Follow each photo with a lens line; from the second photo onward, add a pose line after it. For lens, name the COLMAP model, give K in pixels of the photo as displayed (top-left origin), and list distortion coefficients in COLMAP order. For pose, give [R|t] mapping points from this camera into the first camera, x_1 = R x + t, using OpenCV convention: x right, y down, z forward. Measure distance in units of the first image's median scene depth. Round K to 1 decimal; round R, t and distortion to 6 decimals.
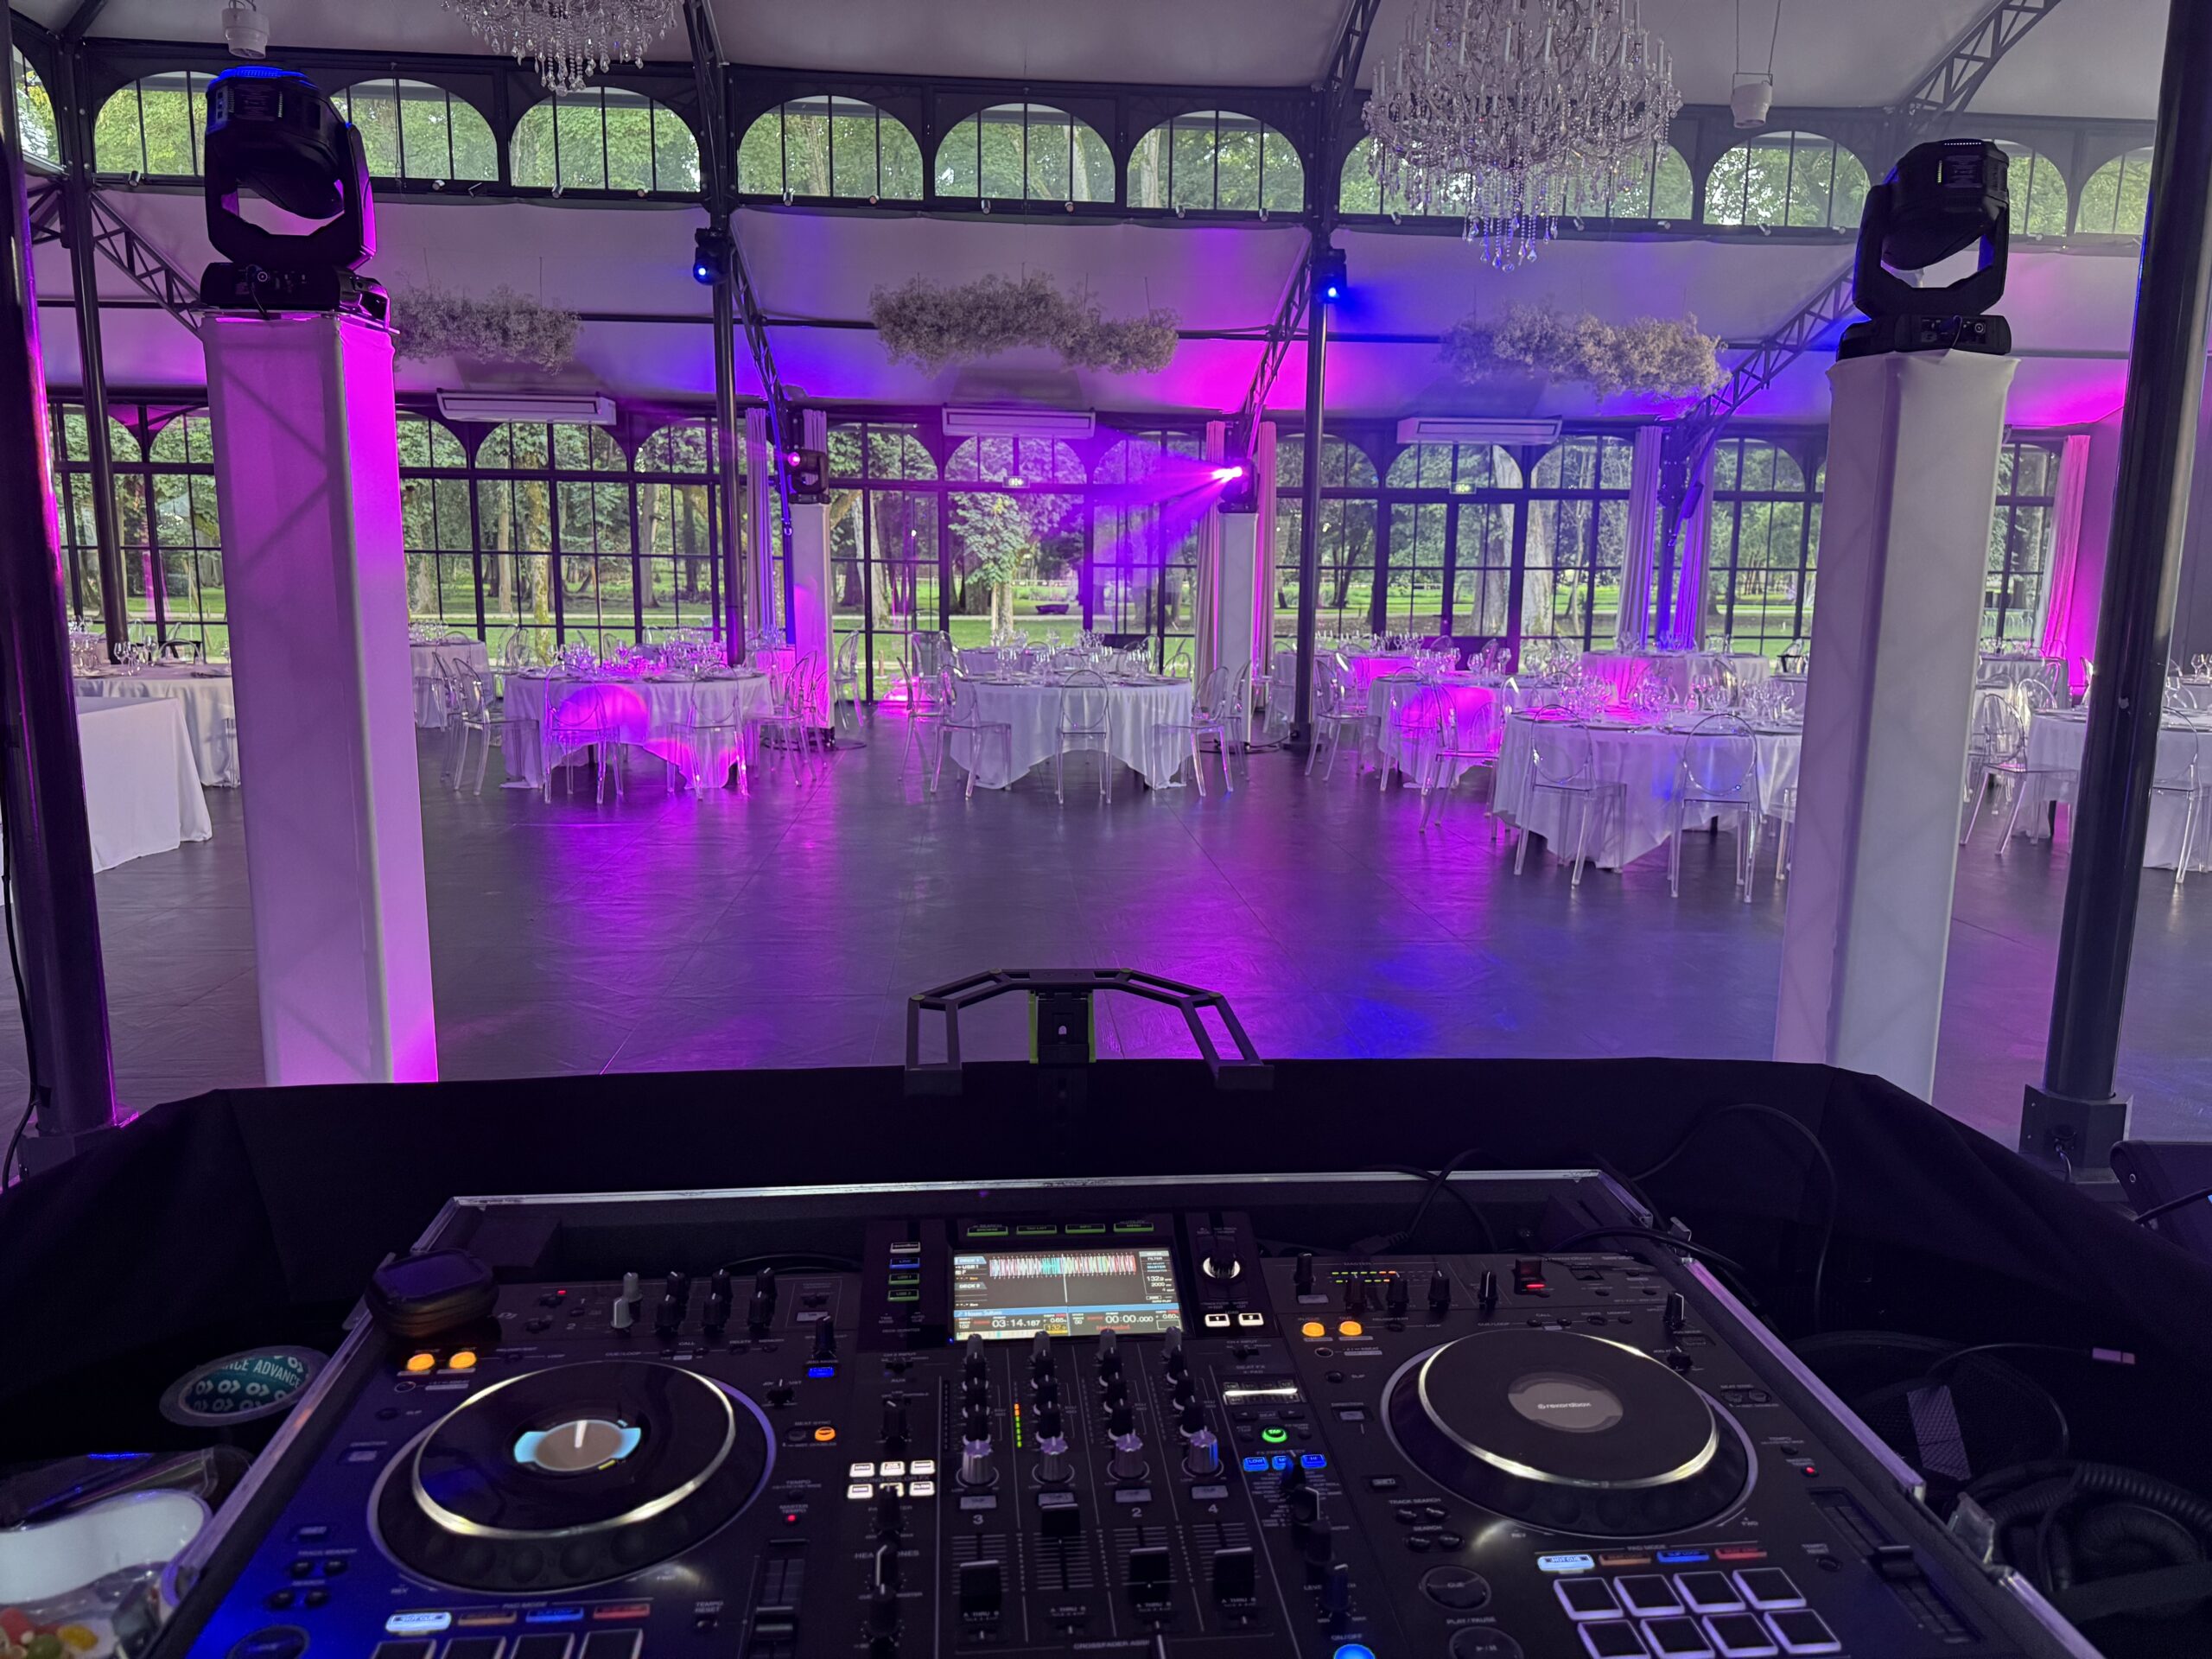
lens RADIAL K [[1542.0, 0, 1106.0], [0, 1542.0, 829.5], [0, 0, 1]] dist [0.086361, -0.107342]
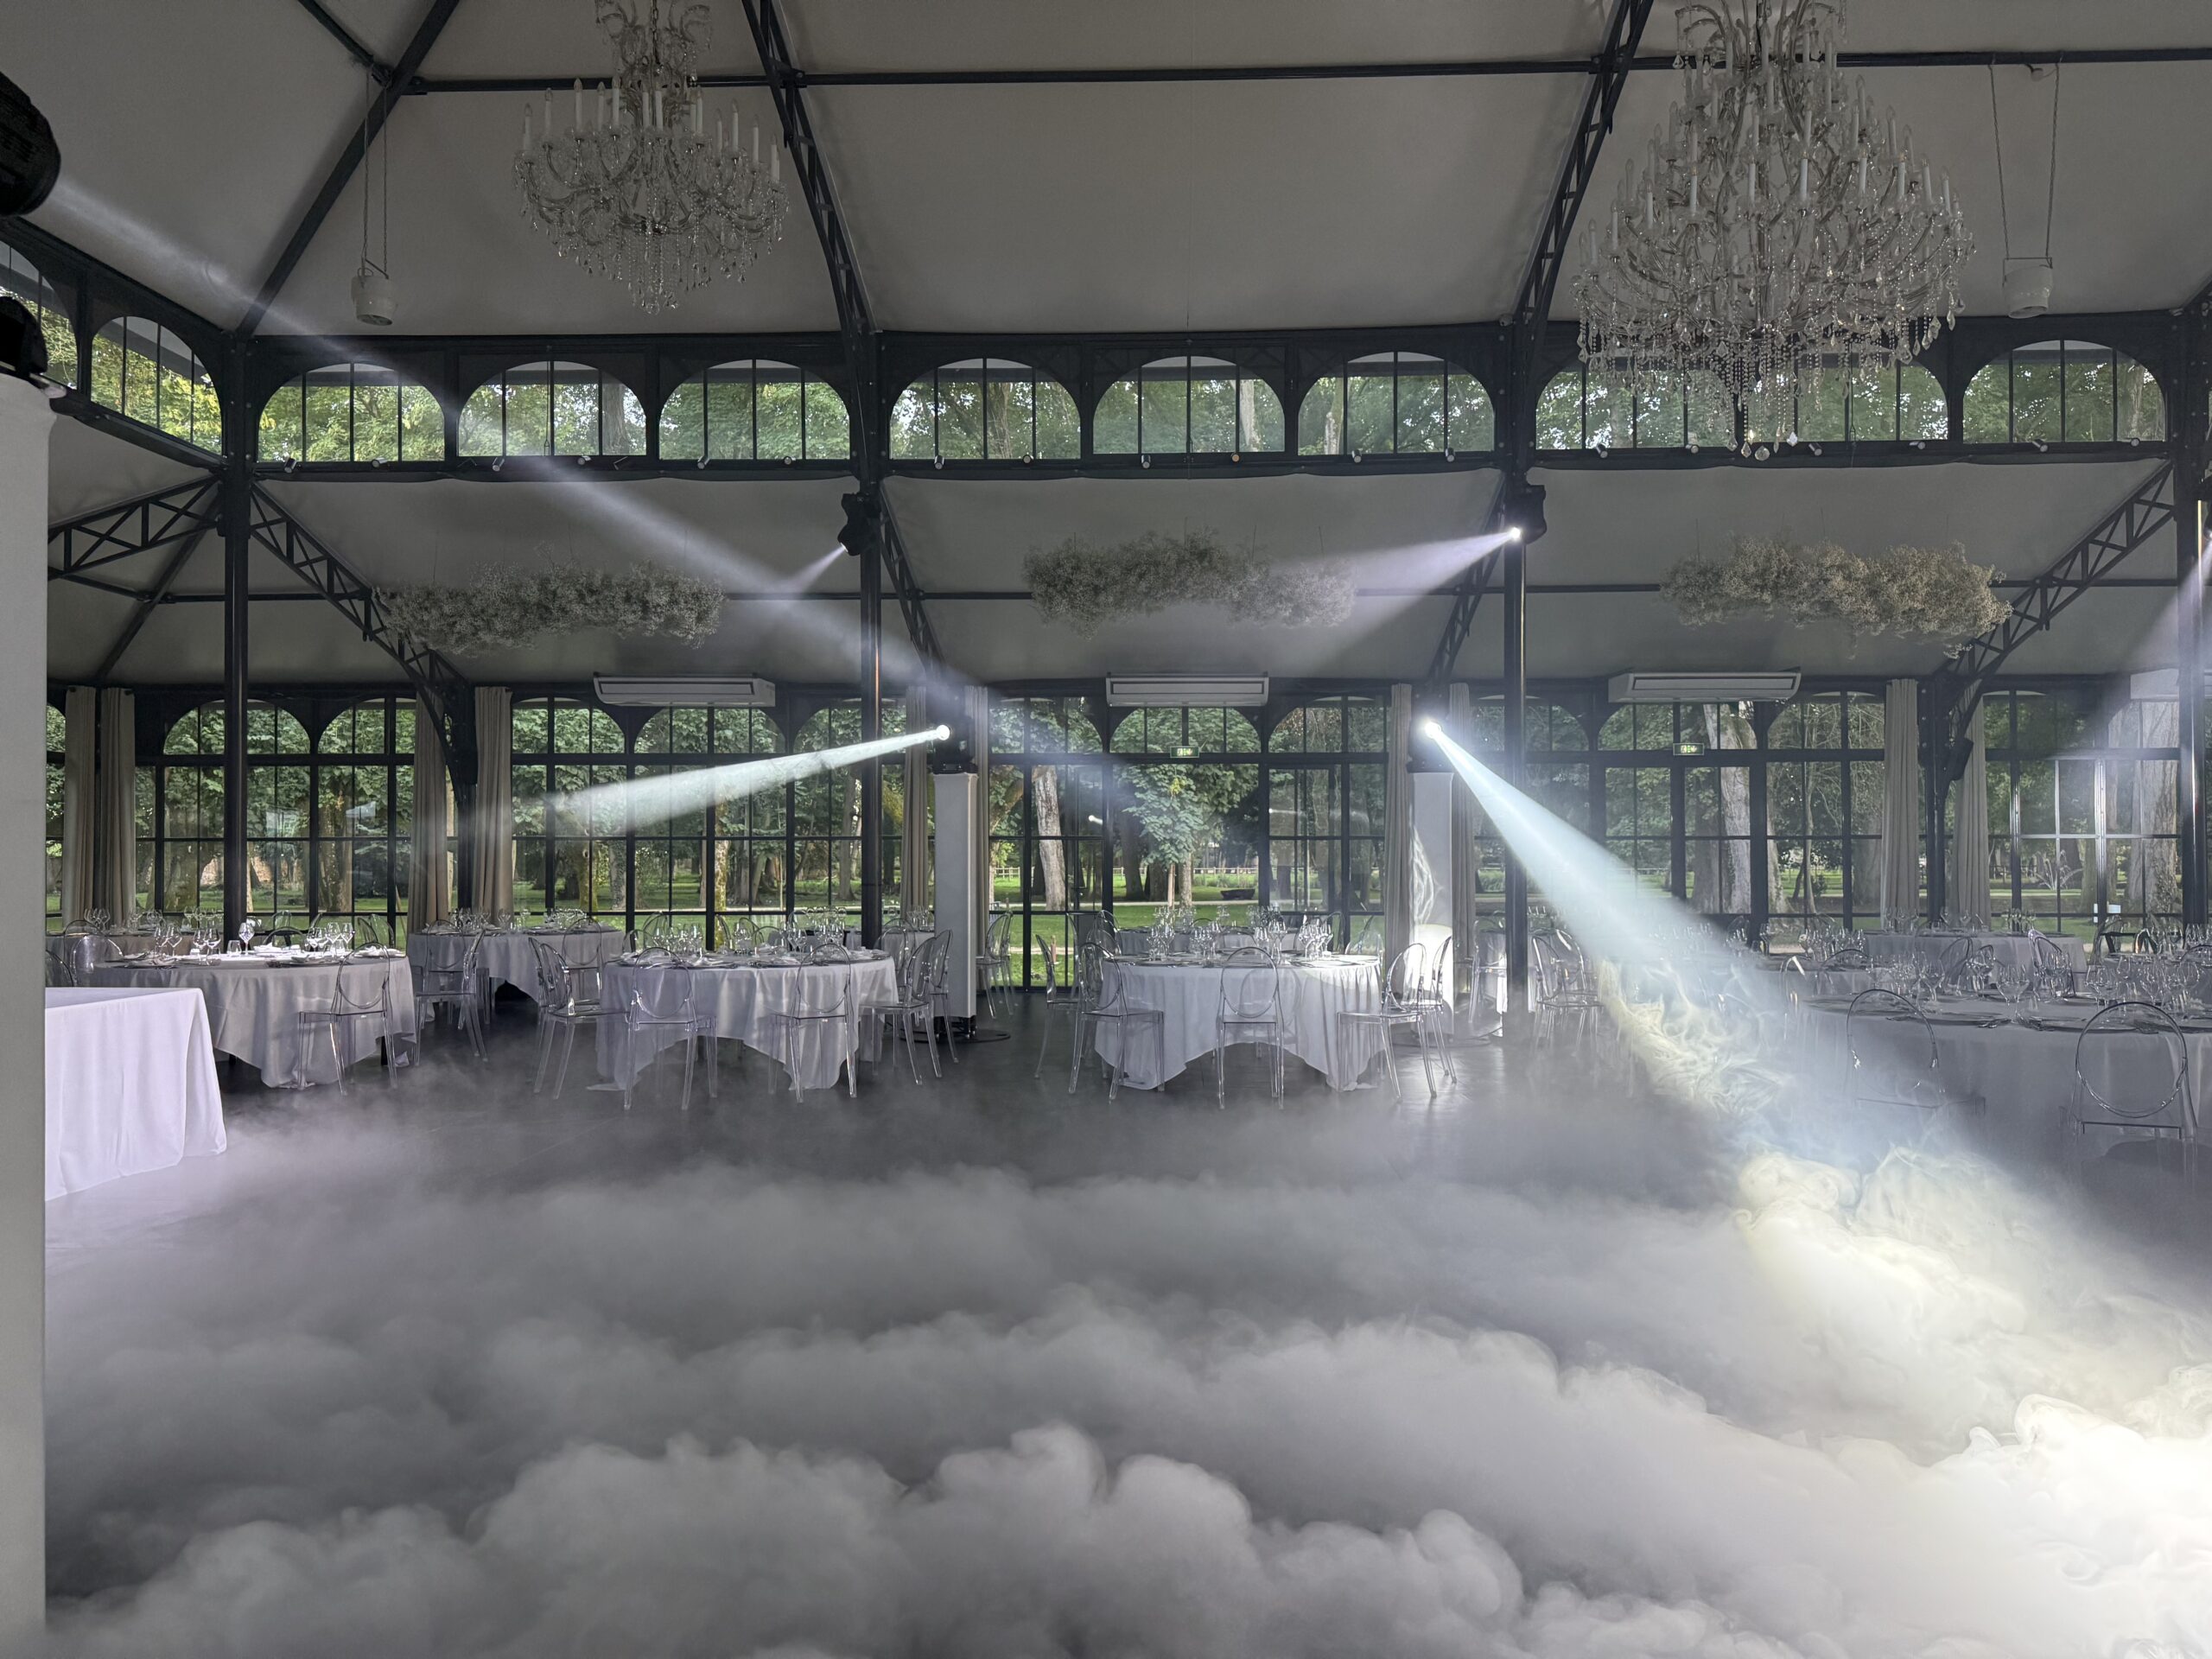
lens RADIAL K [[1539.8, 0, 1111.3], [0, 1539.8, 849.2], [0, 0, 1]] dist [0.088838, -0.105098]
pose [[0.992824, -0.013436, -0.118825, 0.009280], [-0.007273, 0.985044, -0.172151, -0.009048], [0.119361, 0.171780, 0.977878, 0.124249]]
